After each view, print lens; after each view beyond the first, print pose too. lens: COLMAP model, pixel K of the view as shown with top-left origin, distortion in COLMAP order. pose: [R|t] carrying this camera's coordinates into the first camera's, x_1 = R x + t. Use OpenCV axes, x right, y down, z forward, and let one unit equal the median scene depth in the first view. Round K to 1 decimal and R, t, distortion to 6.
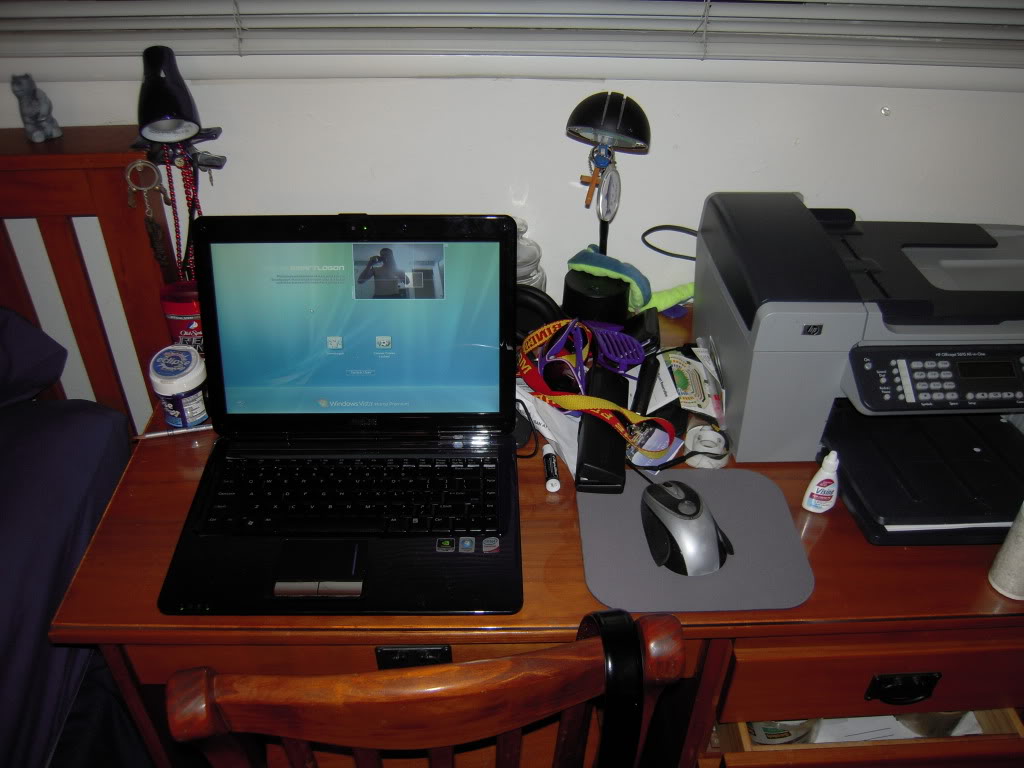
lens RADIAL K [[862.9, 0, 512.0], [0, 862.9, 384.0], [0, 0, 1]] dist [-0.002139, -0.002170]
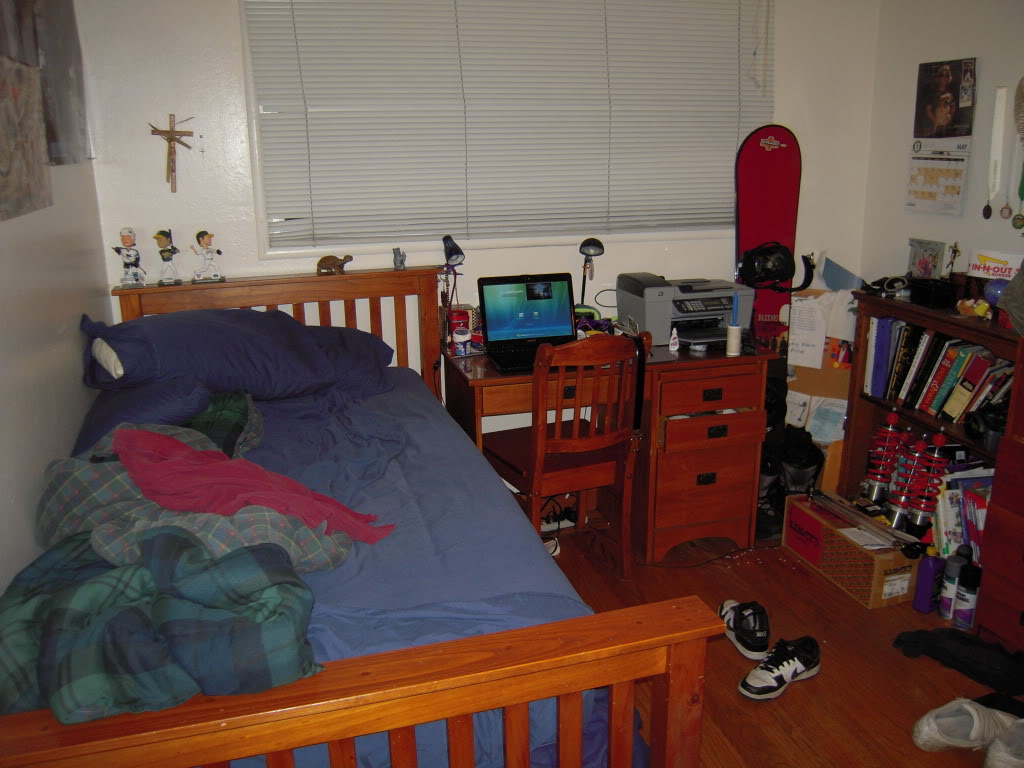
lens RADIAL K [[862.9, 0, 512.0], [0, 862.9, 384.0], [0, 0, 1]] dist [-0.002139, -0.002170]
pose [[0.969739, -0.090657, 0.226688, -0.980695], [0.159599, 0.938035, -0.307601, 1.159879], [-0.184755, 0.334472, 0.924118, -1.831554]]
